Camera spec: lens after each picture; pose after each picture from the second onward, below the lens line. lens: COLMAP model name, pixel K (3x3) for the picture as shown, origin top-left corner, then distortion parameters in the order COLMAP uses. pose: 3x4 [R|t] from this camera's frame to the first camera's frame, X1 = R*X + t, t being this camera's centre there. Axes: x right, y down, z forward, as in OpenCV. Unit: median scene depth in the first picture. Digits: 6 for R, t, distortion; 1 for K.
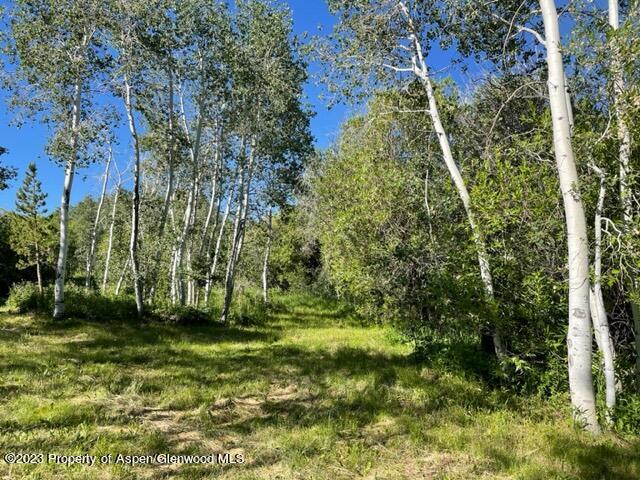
lens RADIAL K [[495.8, 0, 316.5], [0, 495.8, 241.5], [0, 0, 1]] dist [0.043856, -0.060096]
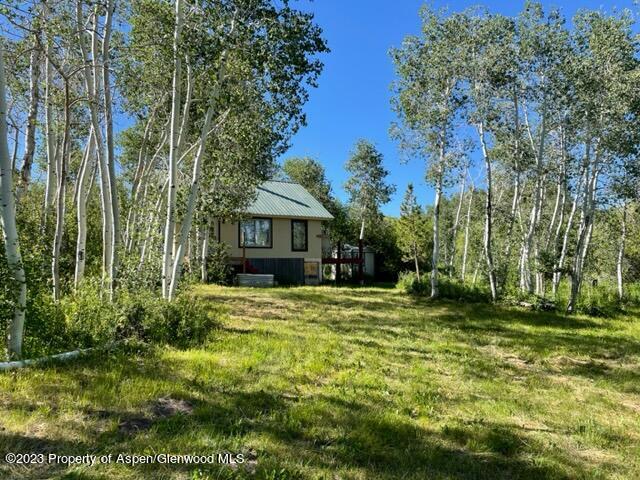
lens RADIAL K [[495.8, 0, 315.5], [0, 495.8, 244.1], [0, 0, 1]] dist [0.043856, -0.060096]
pose [[0.781081, -0.017910, -0.624173, 0.063365], [0.031440, 0.999449, 0.010665, -0.015787], [0.623638, -0.027954, 0.781213, -0.207443]]
